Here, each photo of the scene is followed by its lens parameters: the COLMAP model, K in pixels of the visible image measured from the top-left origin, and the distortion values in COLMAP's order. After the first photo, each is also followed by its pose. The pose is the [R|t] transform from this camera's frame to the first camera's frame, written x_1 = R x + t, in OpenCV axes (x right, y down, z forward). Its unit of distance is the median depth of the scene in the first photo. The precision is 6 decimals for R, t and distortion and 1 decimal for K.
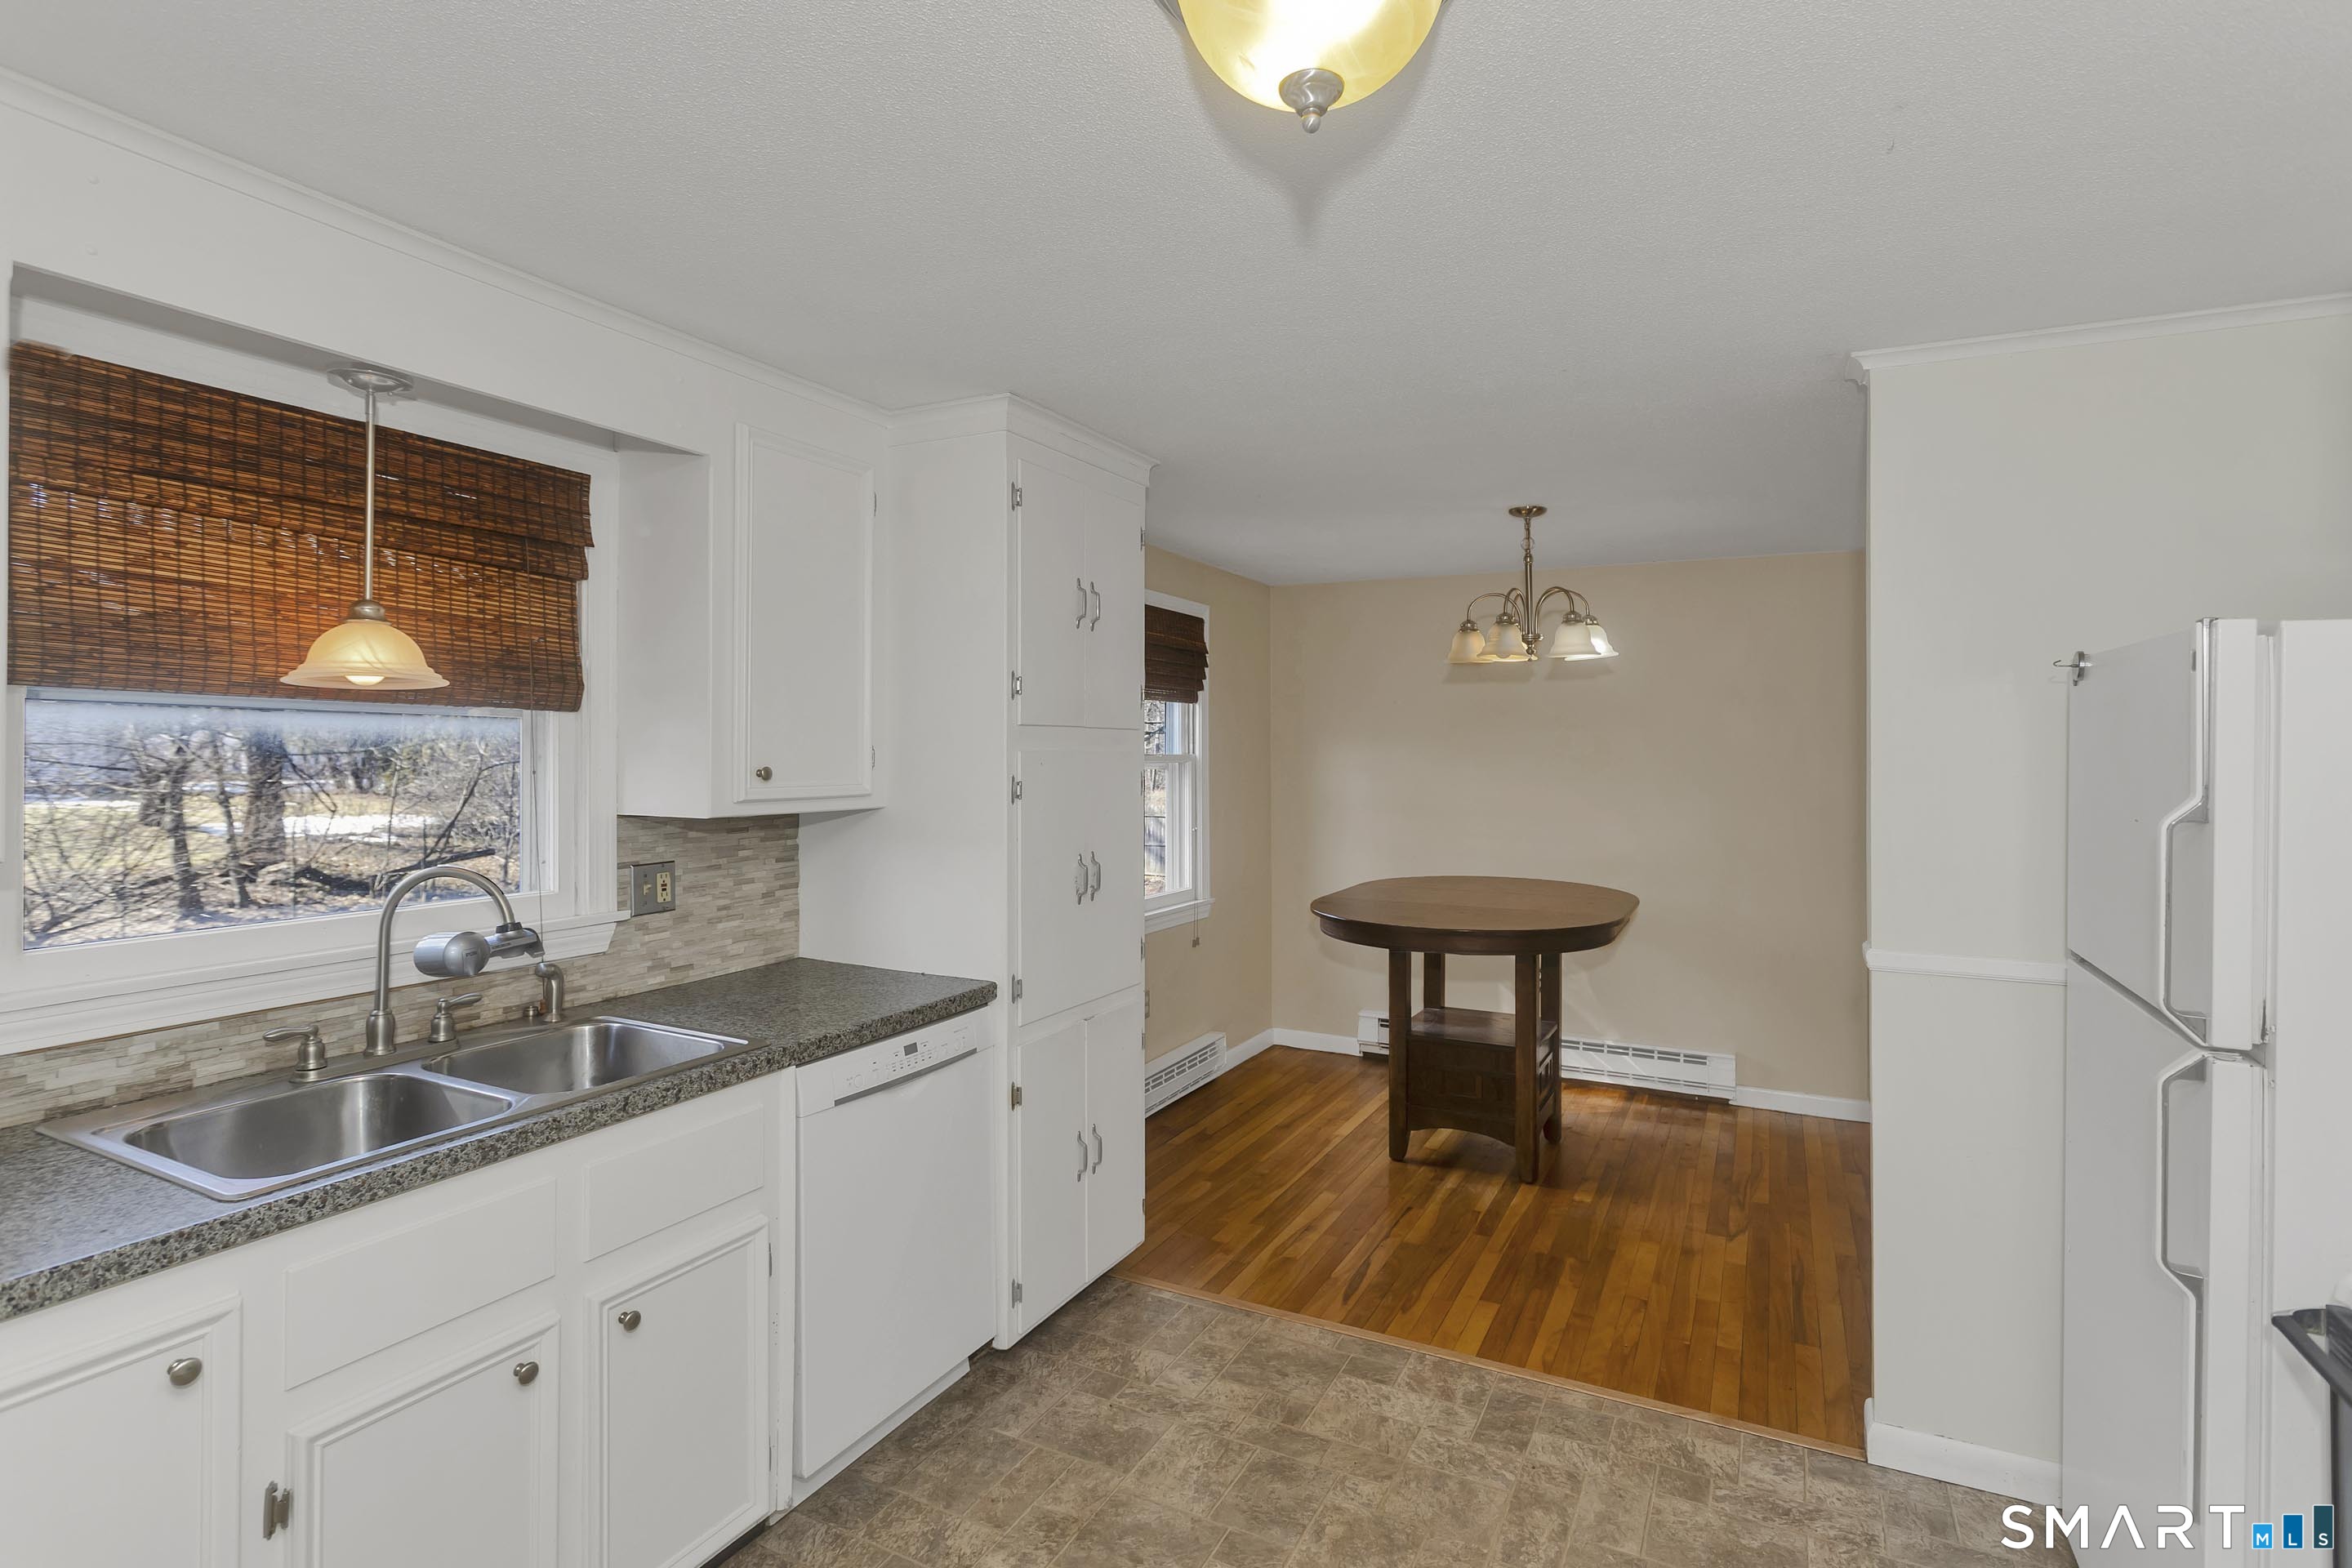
lens RADIAL K [[1139.9, 0, 1199.3], [0, 1139.9, 753.3], [0, 0, 1]] dist [0.002428, 0.002823]
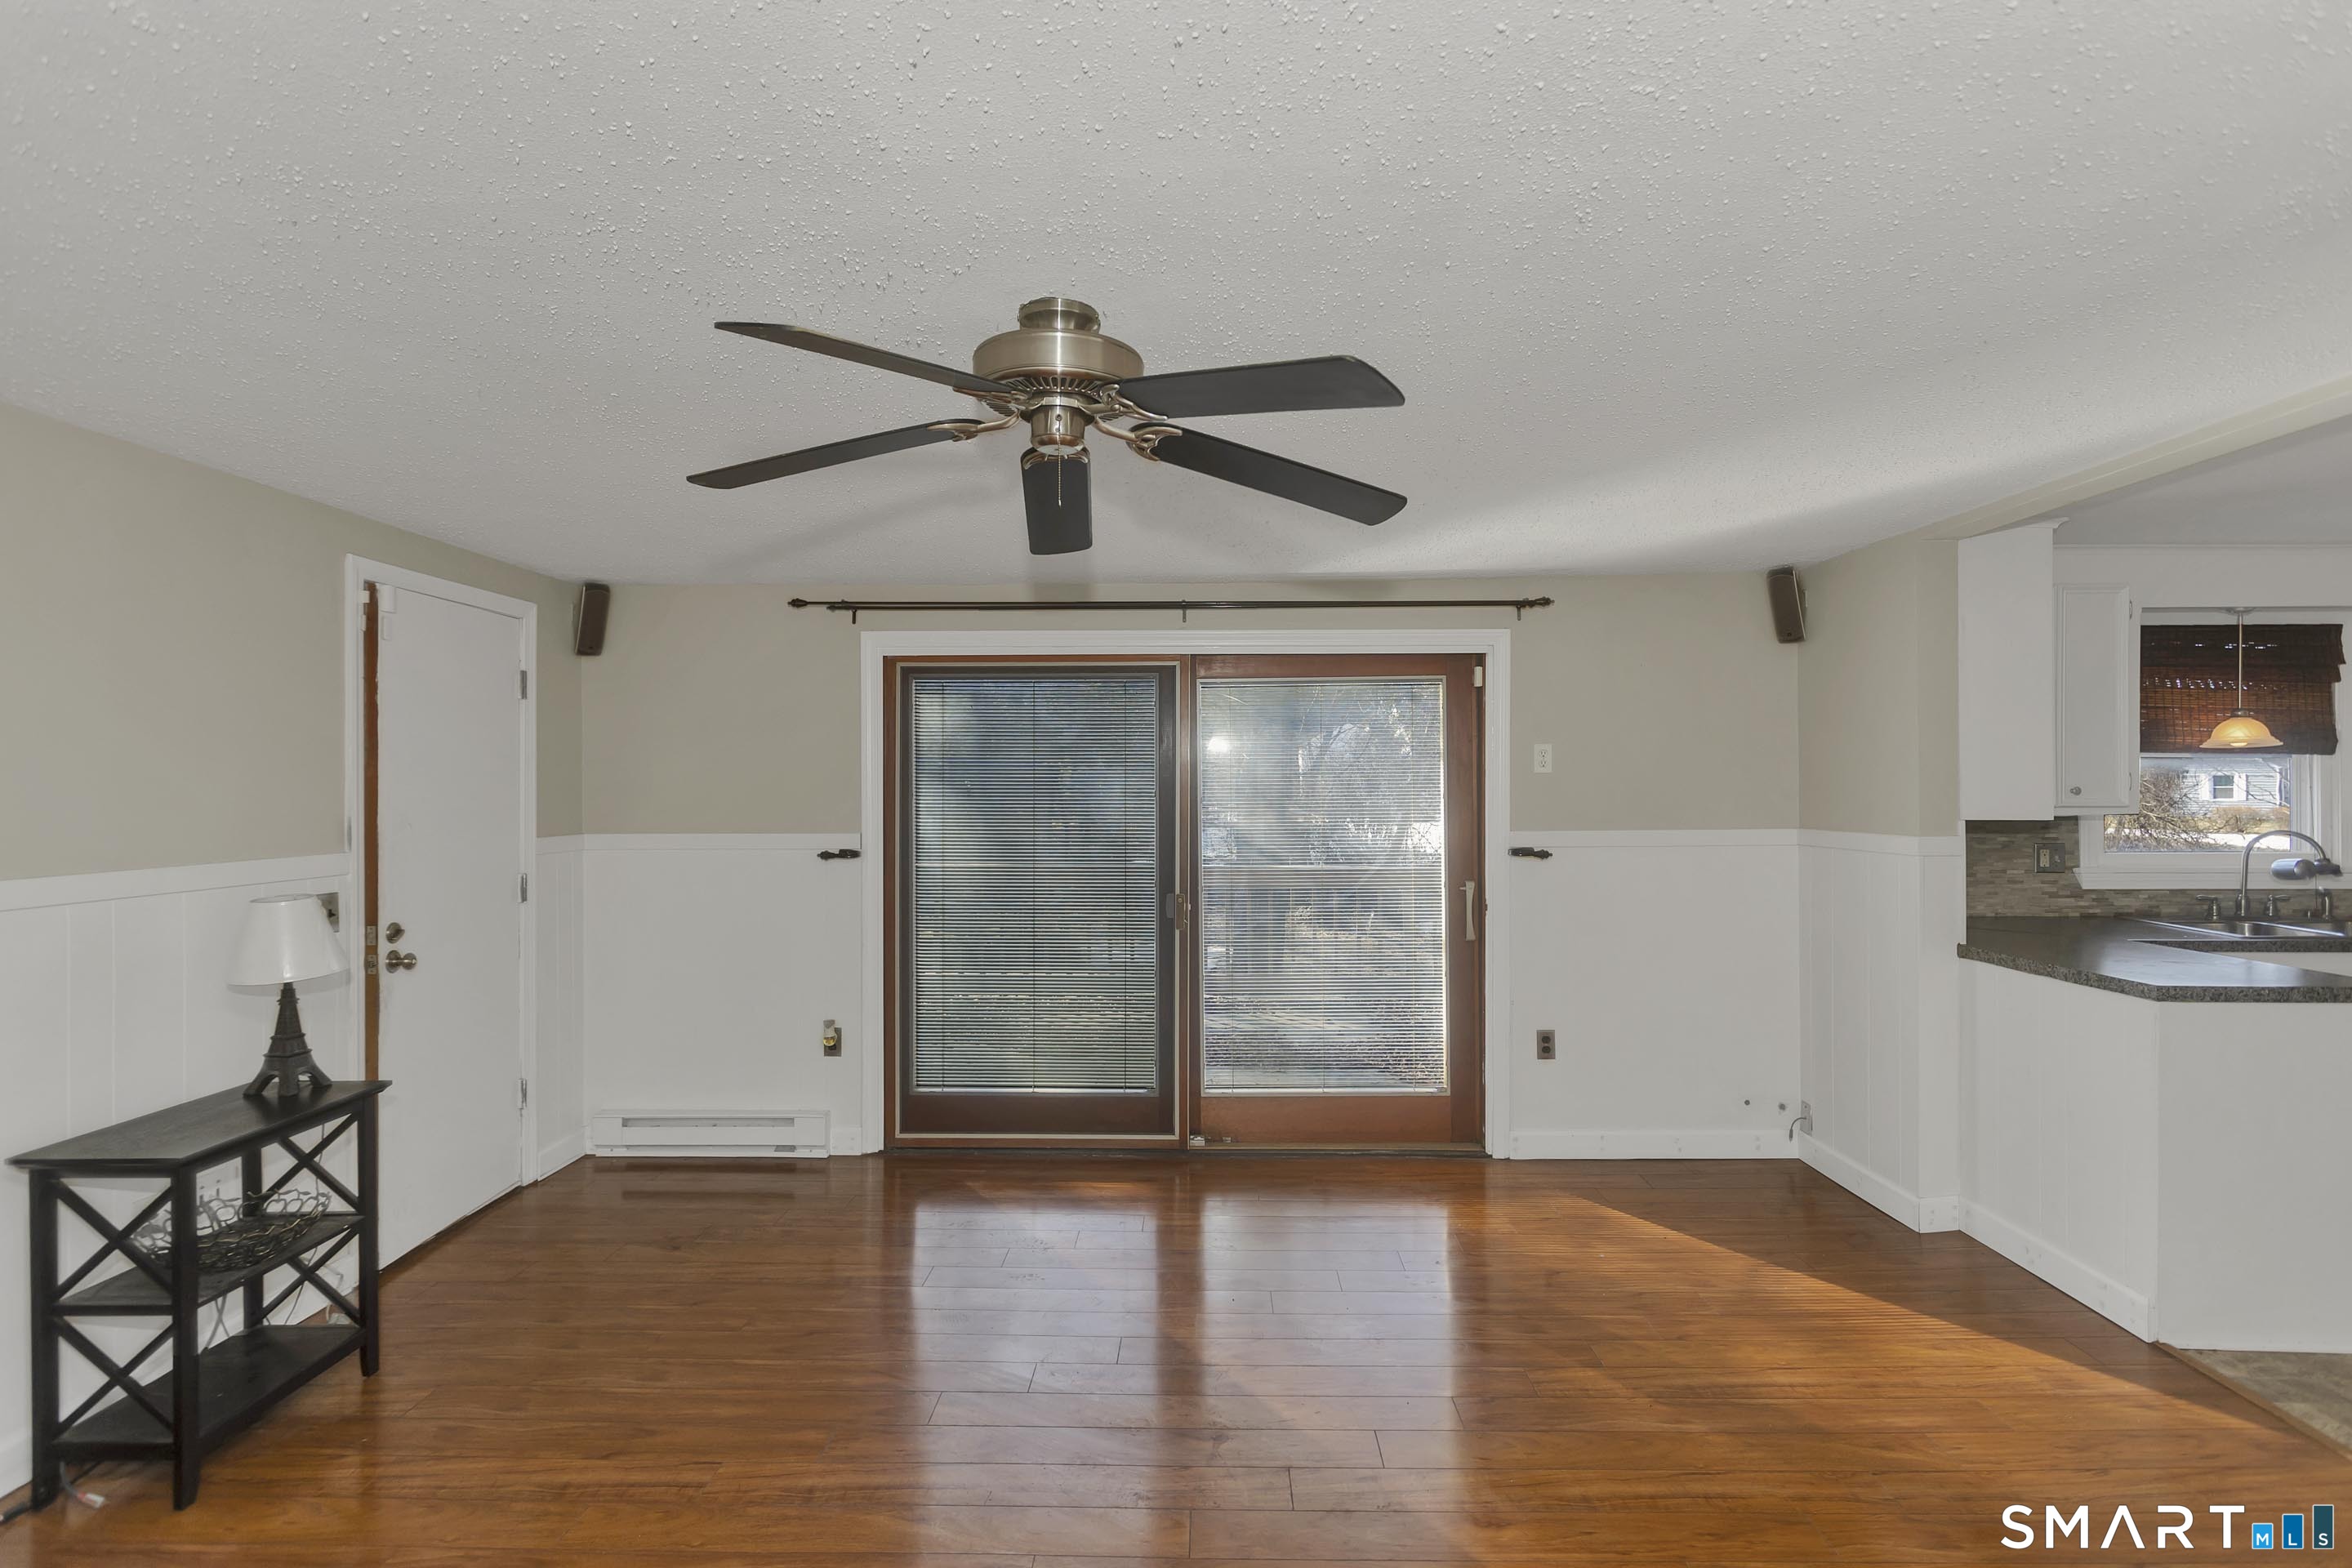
lens RADIAL K [[1115.9, 0, 1159.5], [0, 1115.9, 794.5], [0, 0, 1]] dist [-0.002134, 0.003018]
pose [[0.424489, 0.004510, -0.905422, 0.278361], [0.001038, 0.999985, 0.005467, 0.015423], [0.905432, -0.003261, 0.424478, -1.478766]]
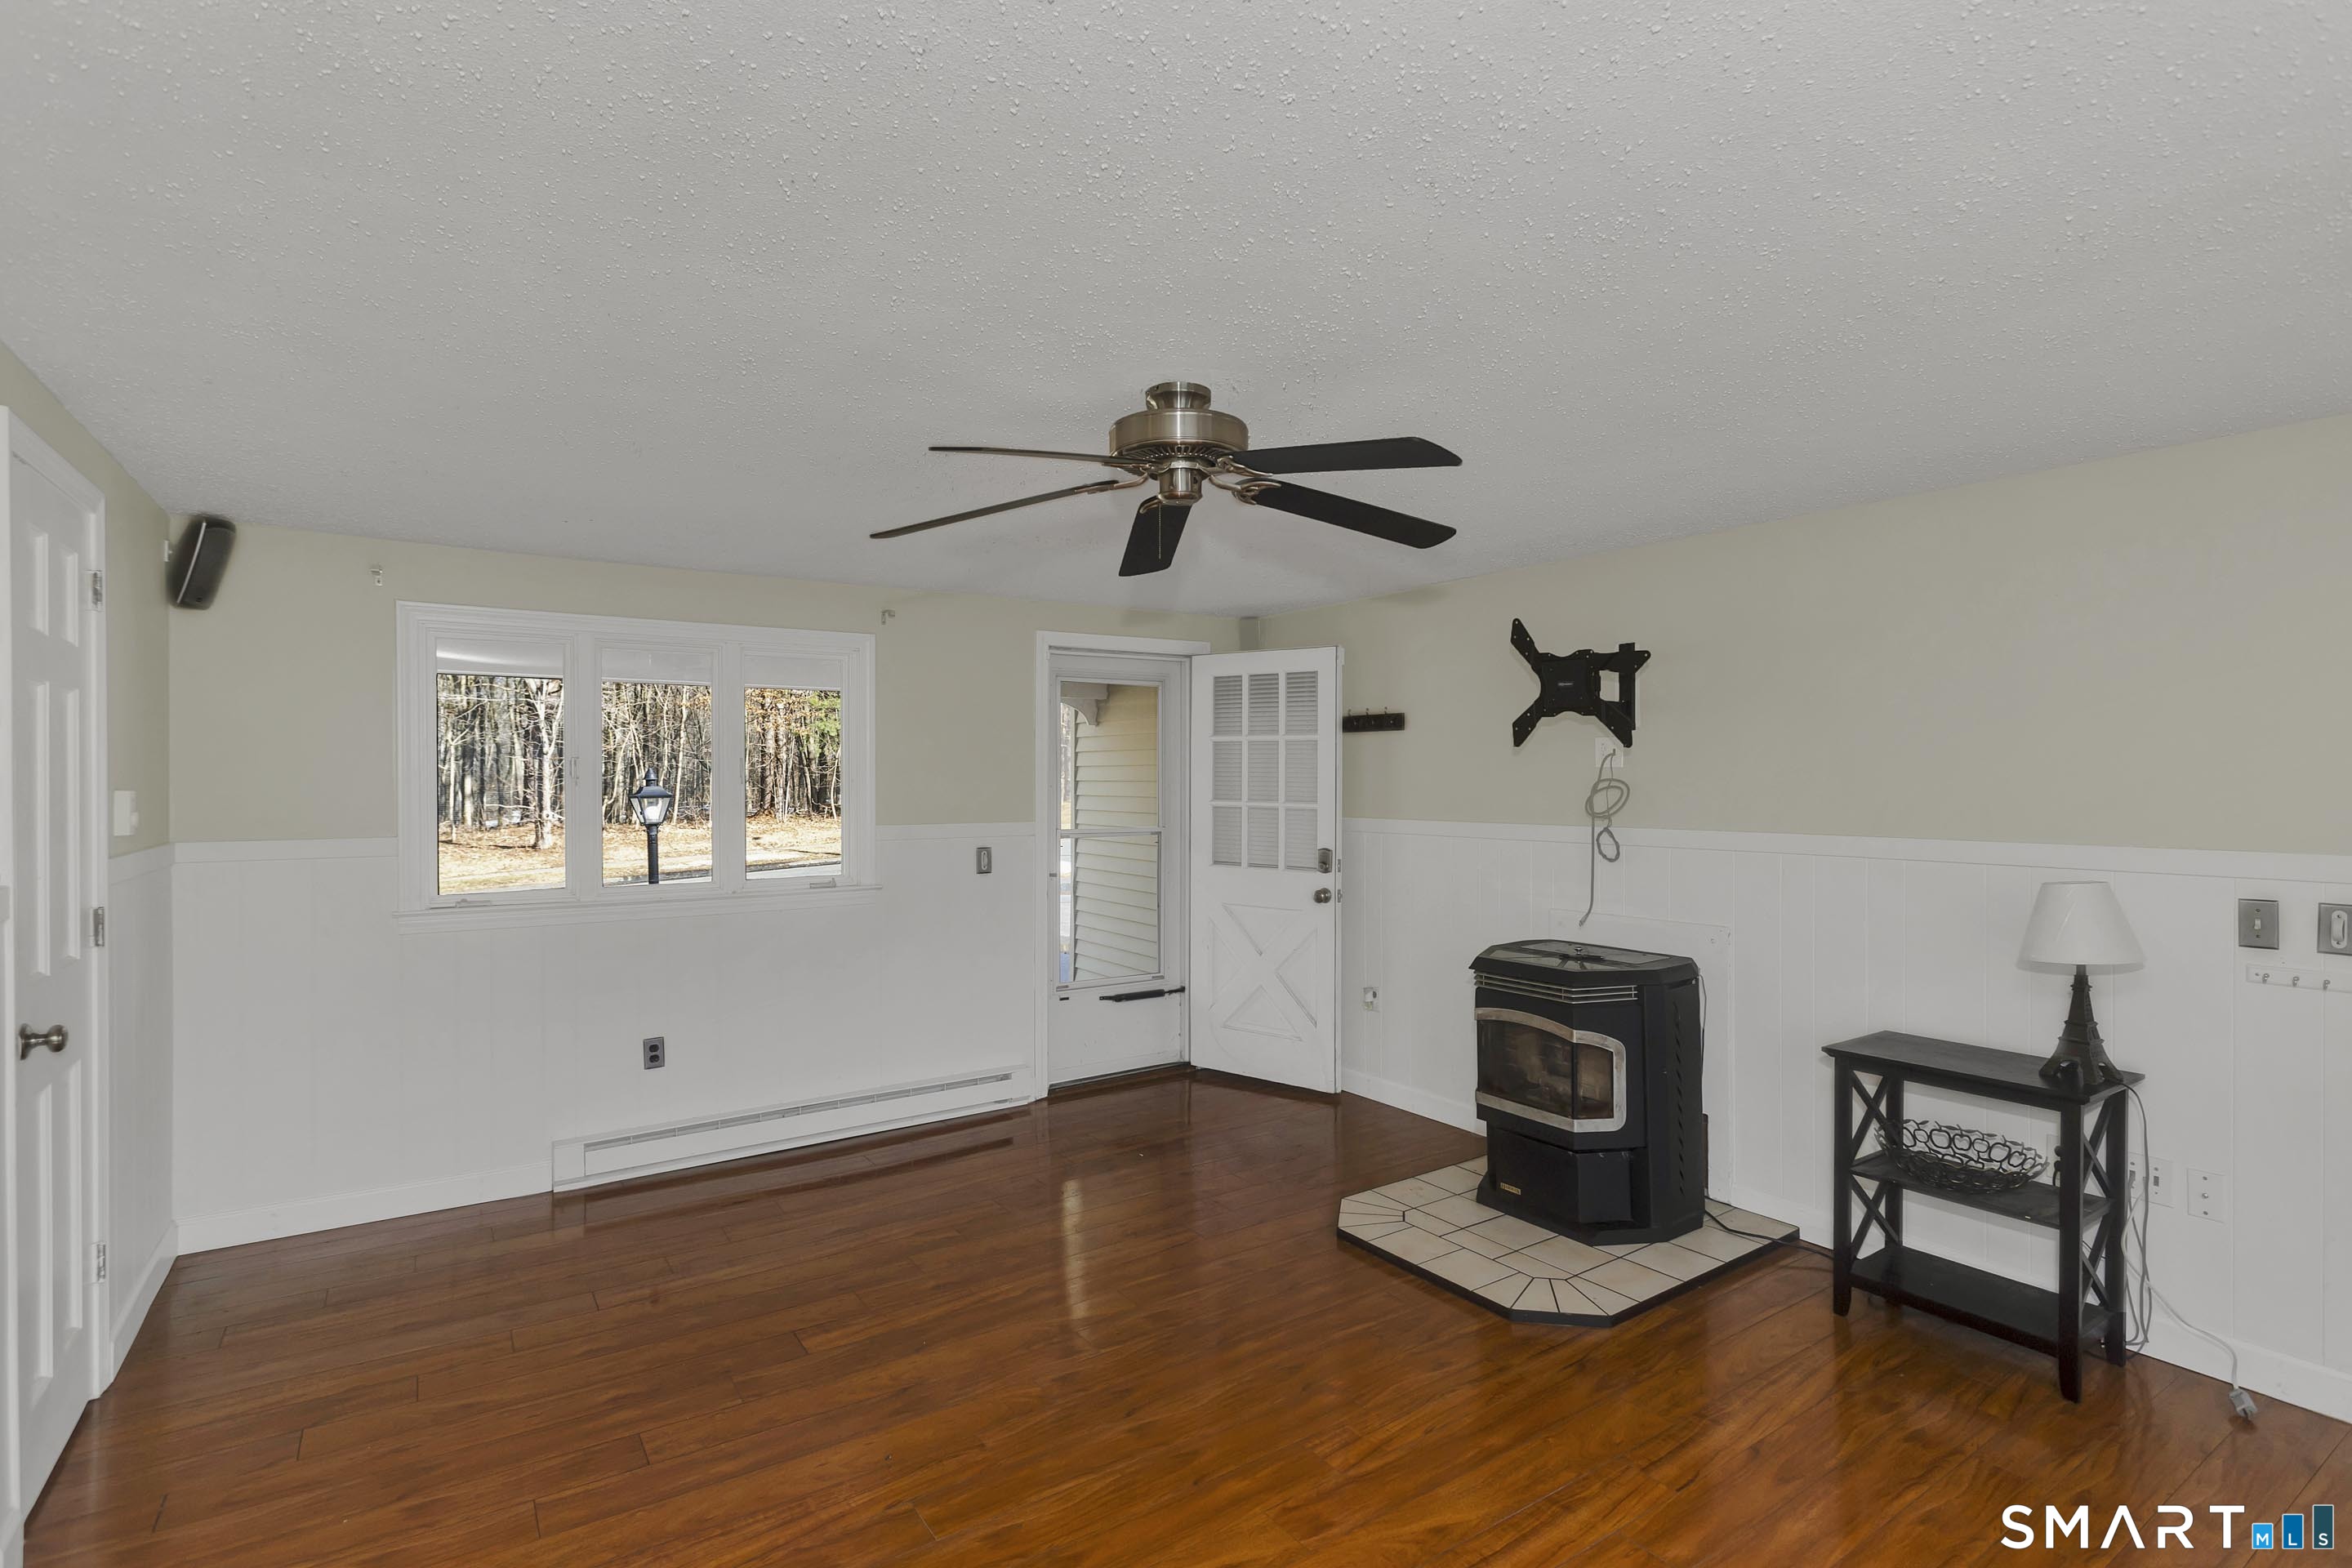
lens RADIAL K [[1139.9, 0, 1163.0], [0, 1139.9, 779.0], [0, 0, 1]] dist [0.002428, 0.002823]
pose [[-0.870840, -0.003631, 0.491554, -0.905700], [0.001143, 0.999955, 0.009411, 0.008542], [-0.491566, 0.008757, -0.870797, -0.323291]]
